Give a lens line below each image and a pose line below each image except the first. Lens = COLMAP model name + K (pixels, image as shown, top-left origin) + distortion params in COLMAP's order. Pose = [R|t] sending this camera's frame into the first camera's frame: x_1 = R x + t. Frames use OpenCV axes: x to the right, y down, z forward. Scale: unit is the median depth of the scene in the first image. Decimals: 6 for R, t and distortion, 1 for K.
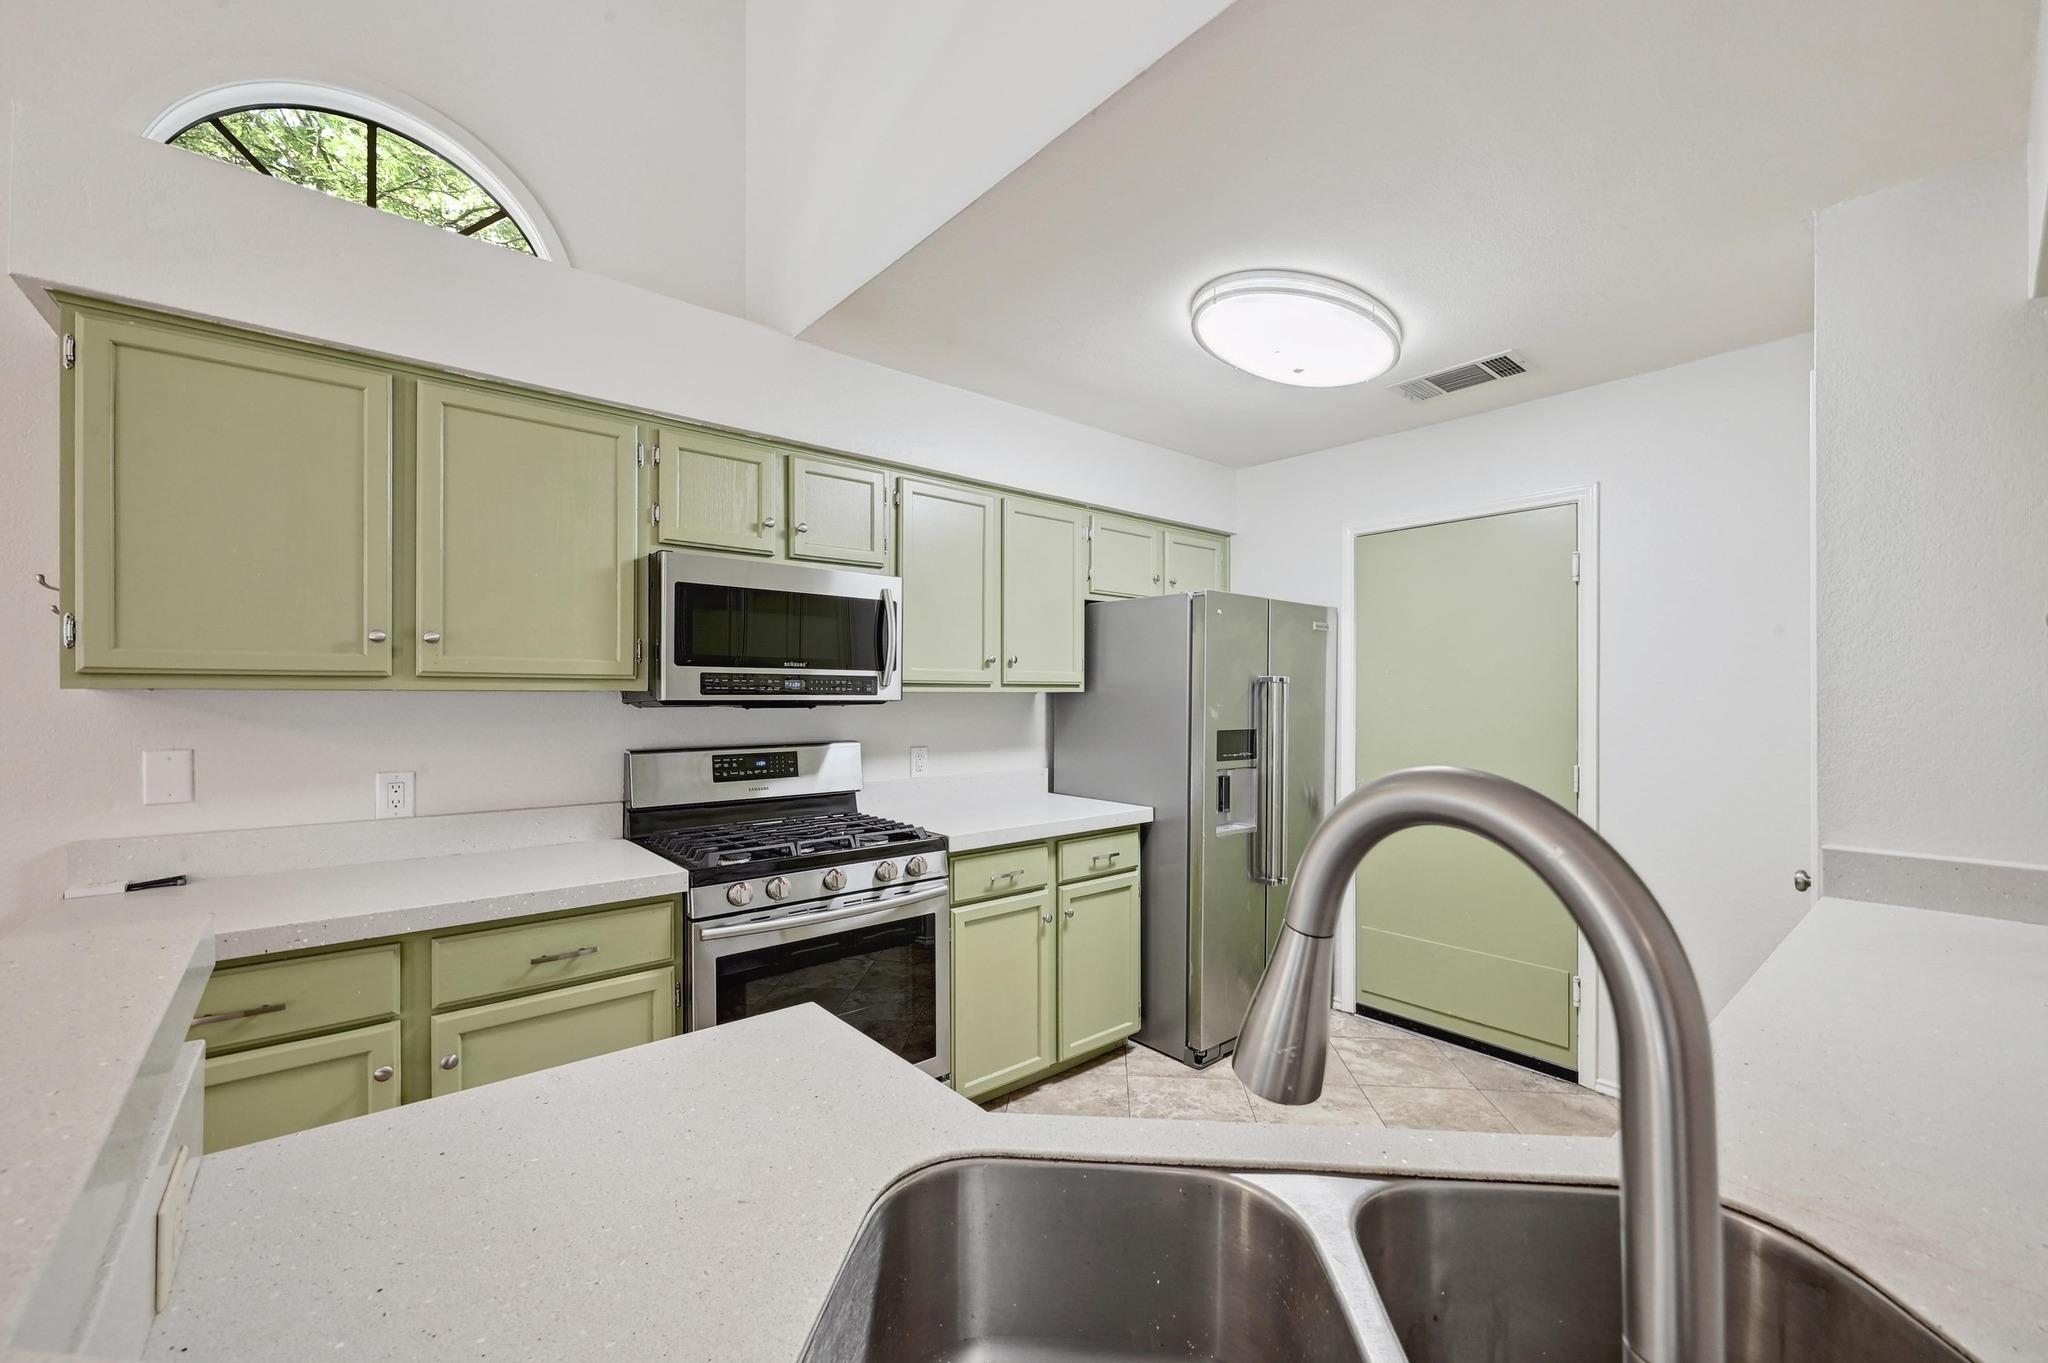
lens RADIAL K [[813.2, 0, 1055.4], [0, 813.2, 702.3], [0, 0, 1]] dist [-0.000444, 0.000181]
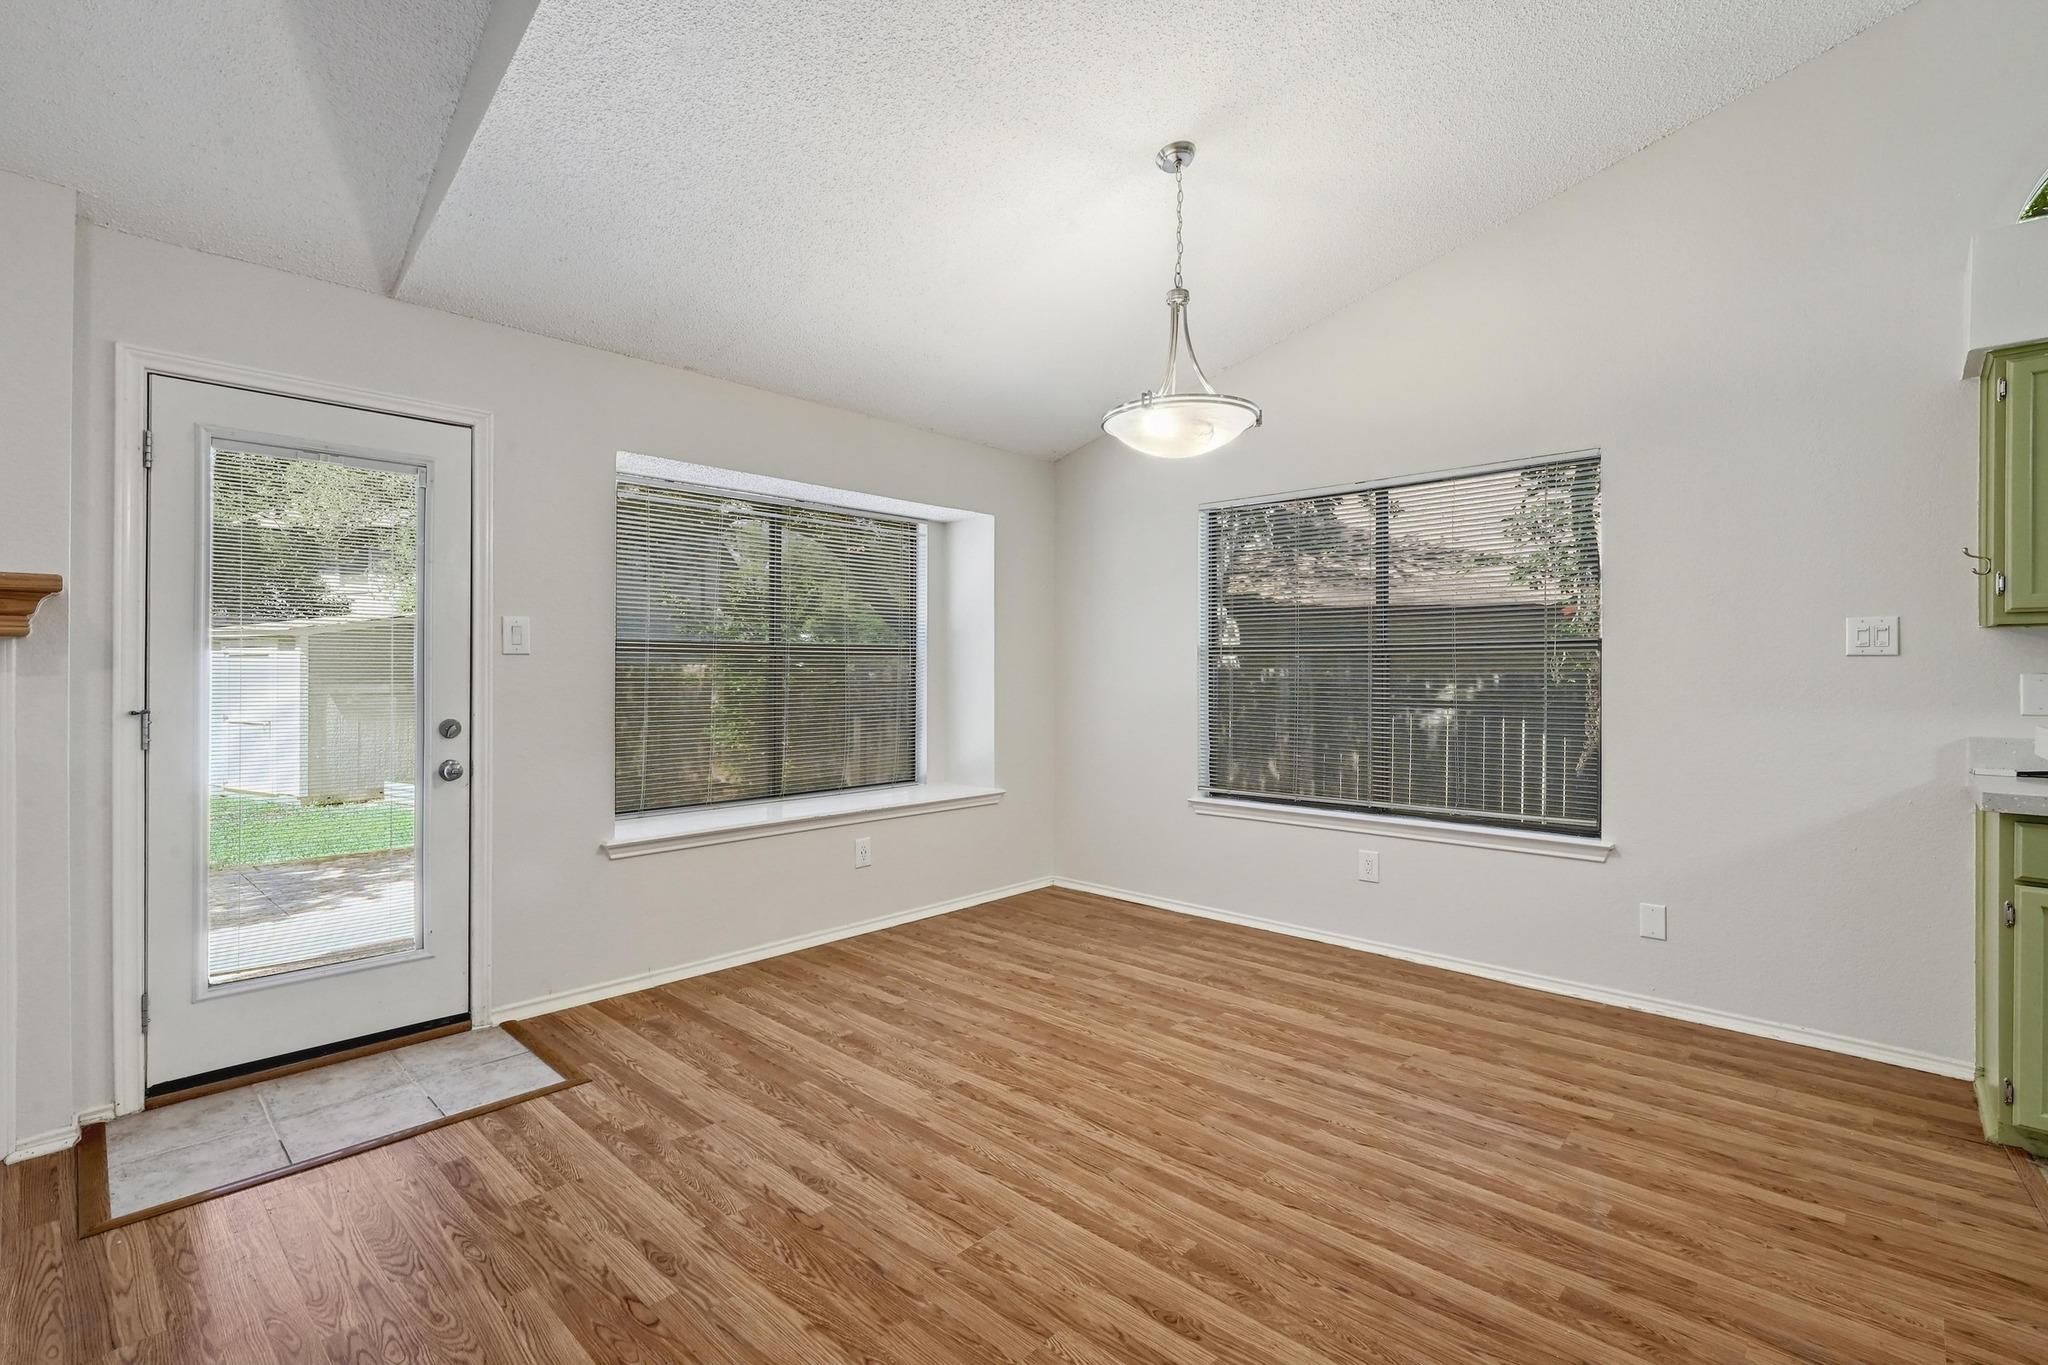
lens RADIAL K [[930.8, 0, 1011.2], [0, 930.8, 666.0], [0, 0, 1]] dist [0.001592, -0.000584]
pose [[0.089551, -0.006752, -0.995959, 0.166359], [-0.010645, 0.999913, -0.007735, 0.054775], [0.995925, 0.011294, 0.089472, -0.545547]]
